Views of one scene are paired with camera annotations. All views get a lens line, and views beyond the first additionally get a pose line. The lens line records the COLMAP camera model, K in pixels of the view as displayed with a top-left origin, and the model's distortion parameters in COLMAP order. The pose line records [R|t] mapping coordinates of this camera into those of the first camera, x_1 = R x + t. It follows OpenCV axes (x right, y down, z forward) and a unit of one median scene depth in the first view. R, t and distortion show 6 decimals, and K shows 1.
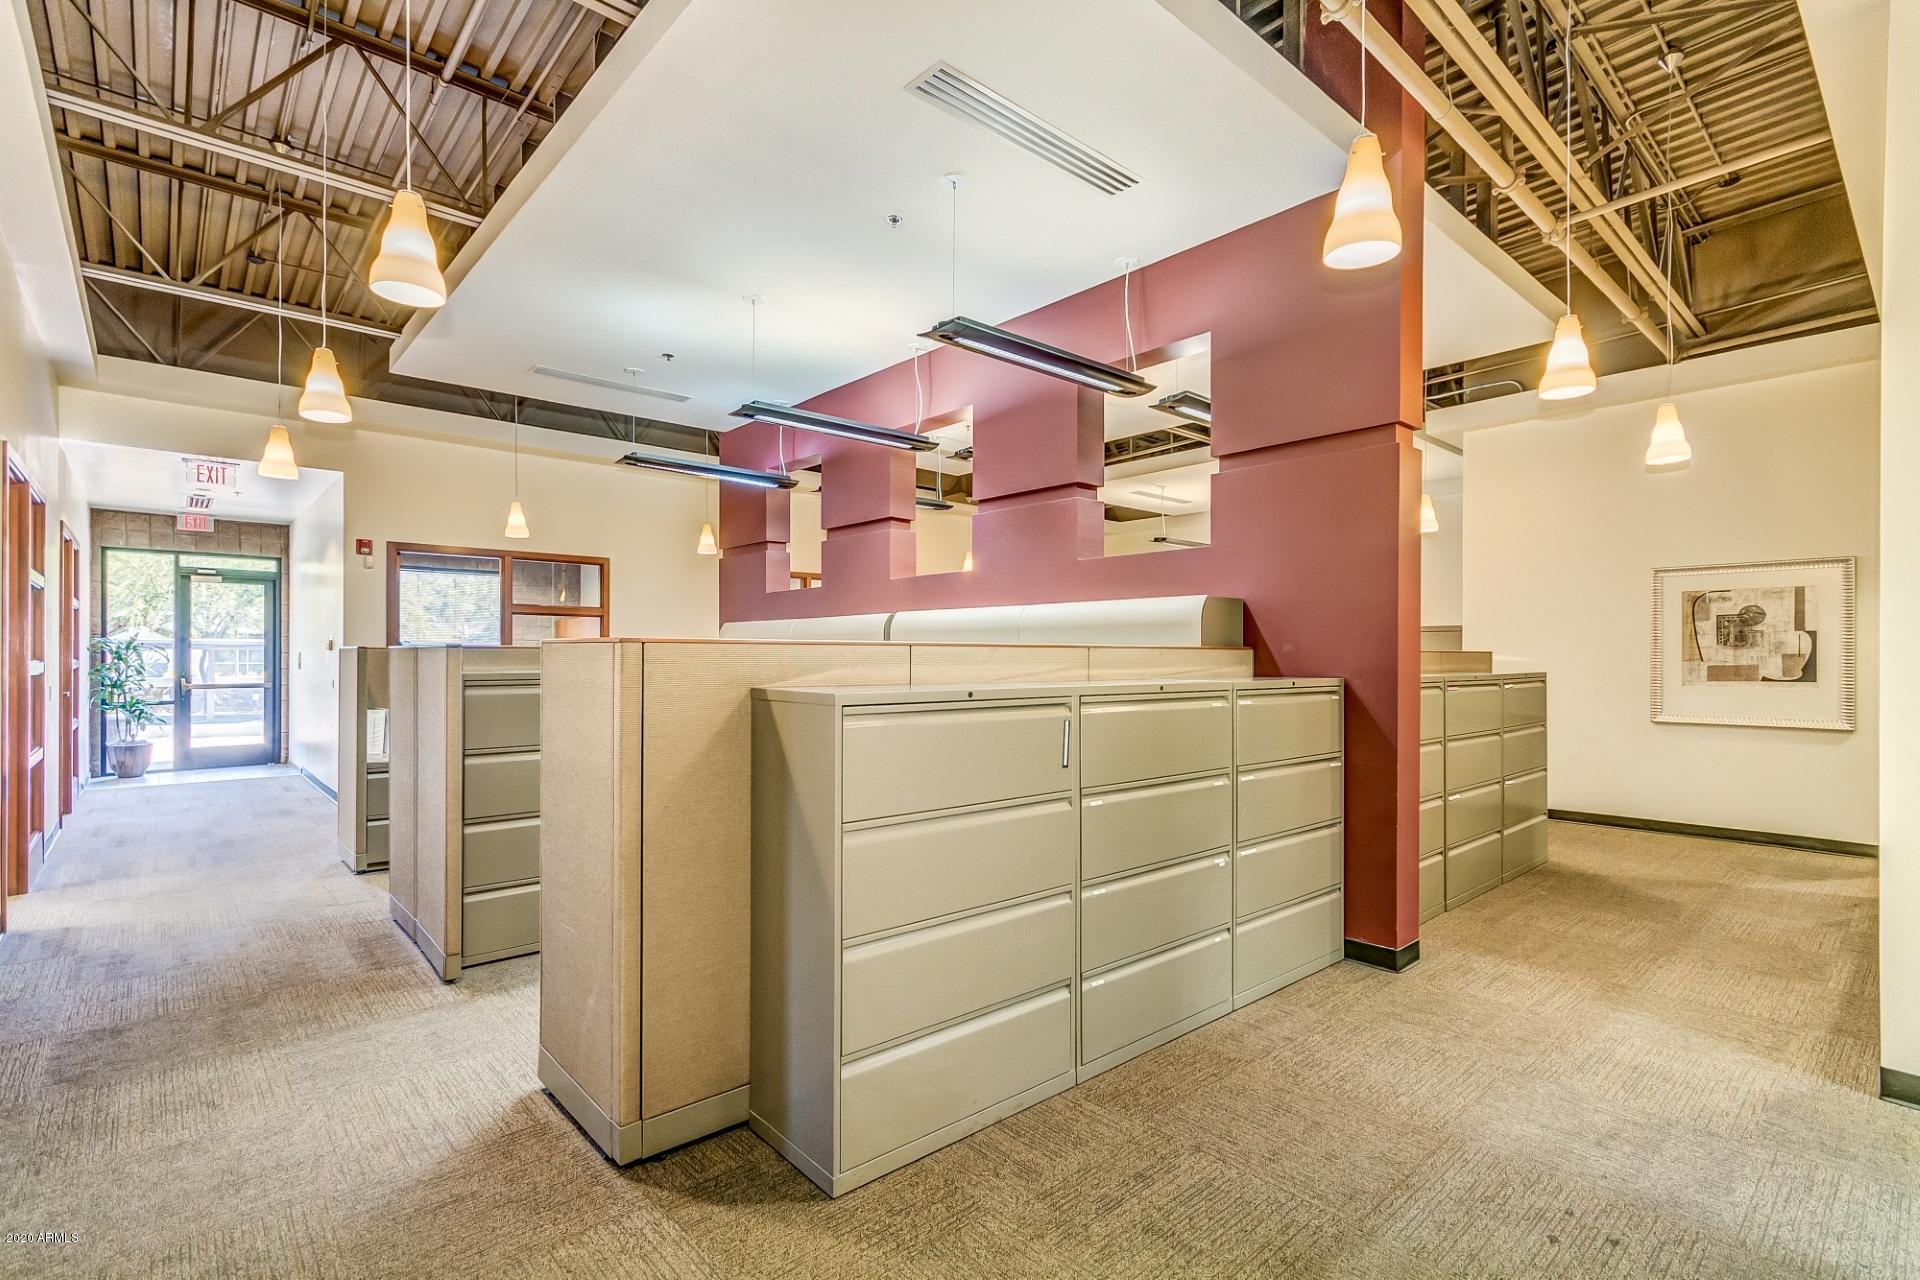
lens RADIAL K [[899.3, 0, 964.4], [0, 899.3, 639.8], [0, 0, 1]] dist [0.011980, 0.000129]
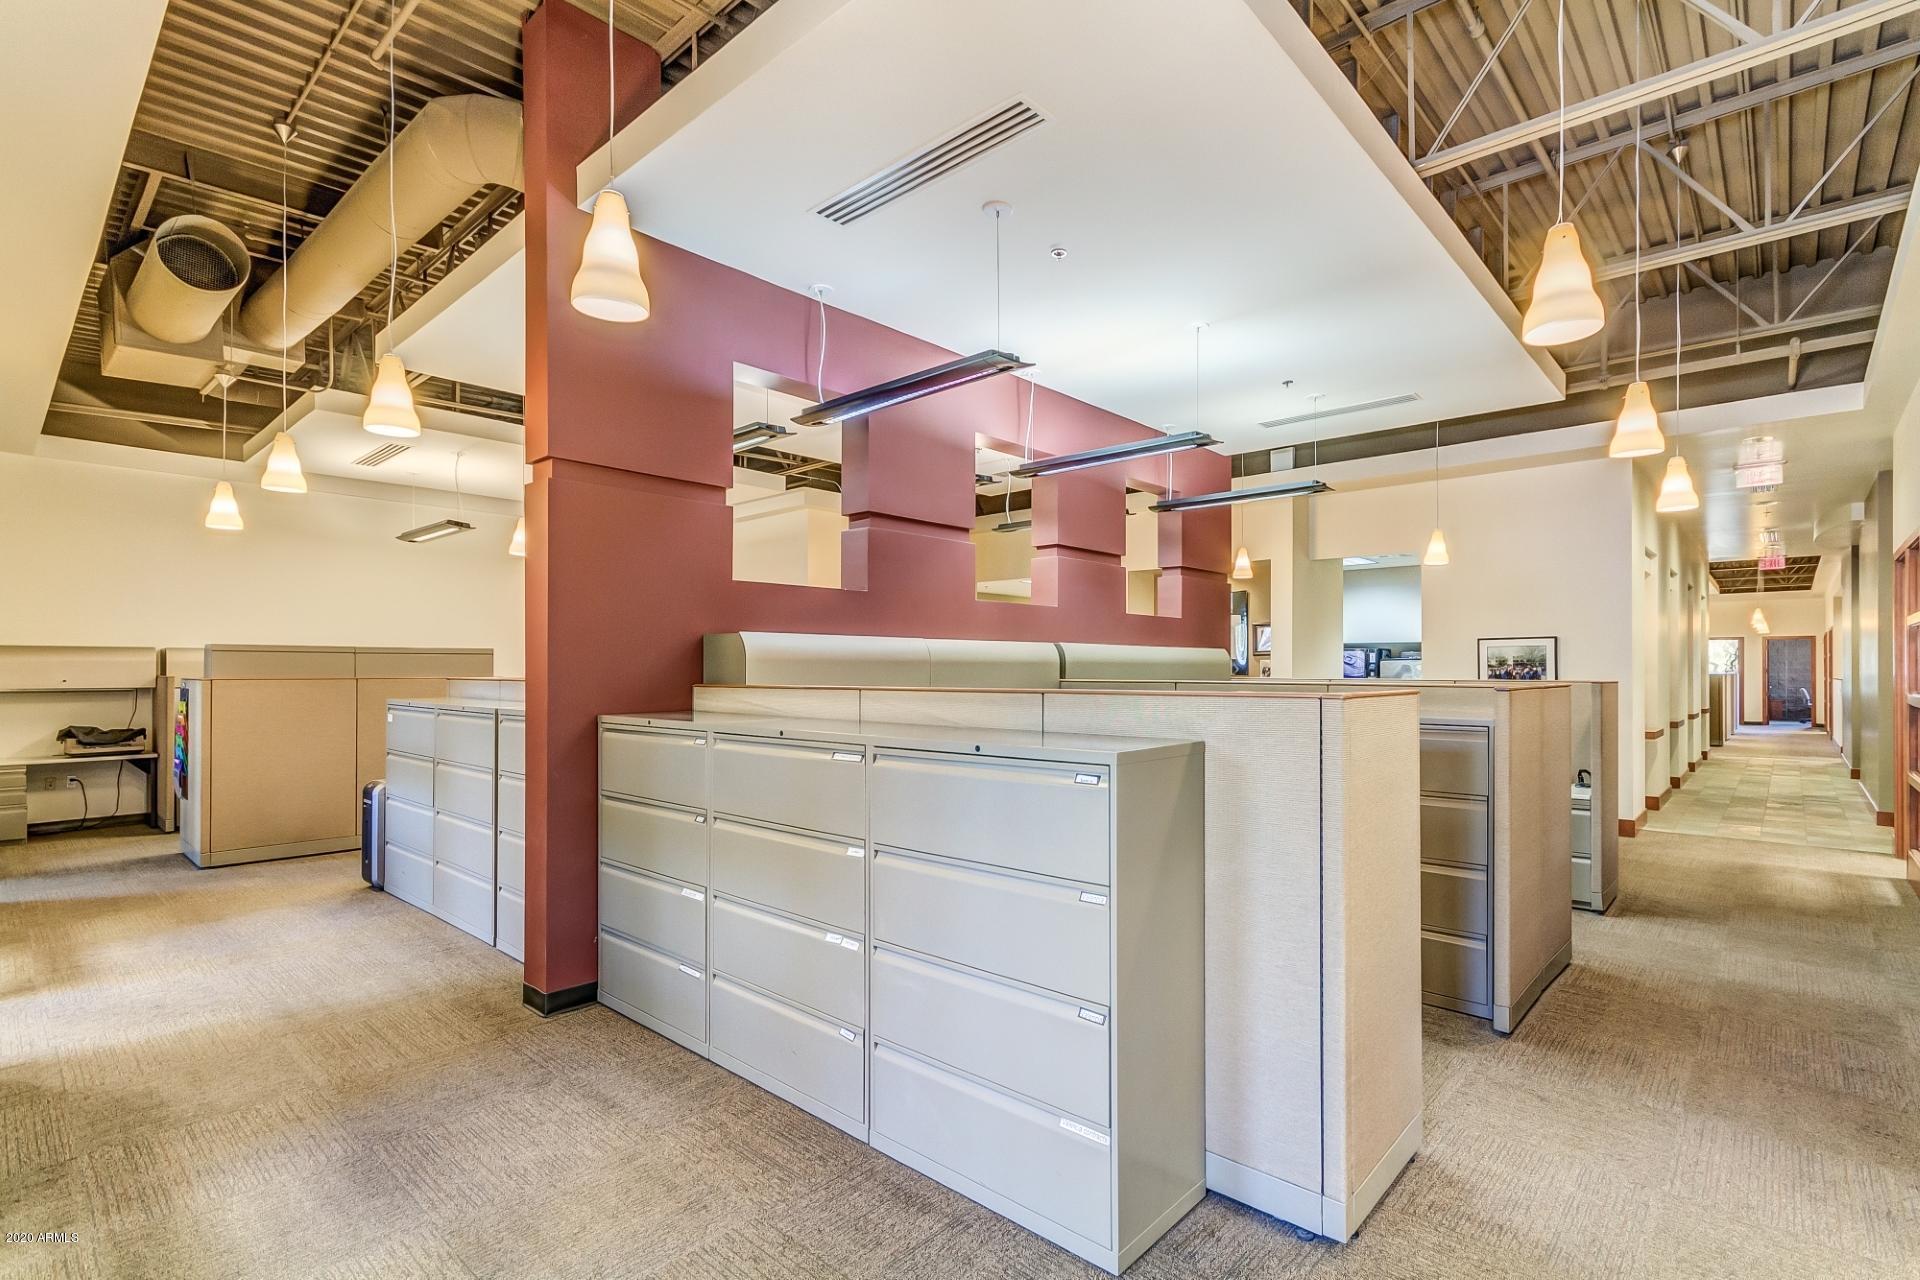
lens RADIAL K [[899.3, 0, 963.8], [0, 899.3, 657.7], [0, 0, 1]] dist [0.011980, 0.000129]
pose [[-0.107373, 0.002203, 0.994216, -1.691454], [-0.010010, 0.999944, -0.003297, -0.020809], [-0.994168, -0.010306, -0.107345, 1.934835]]
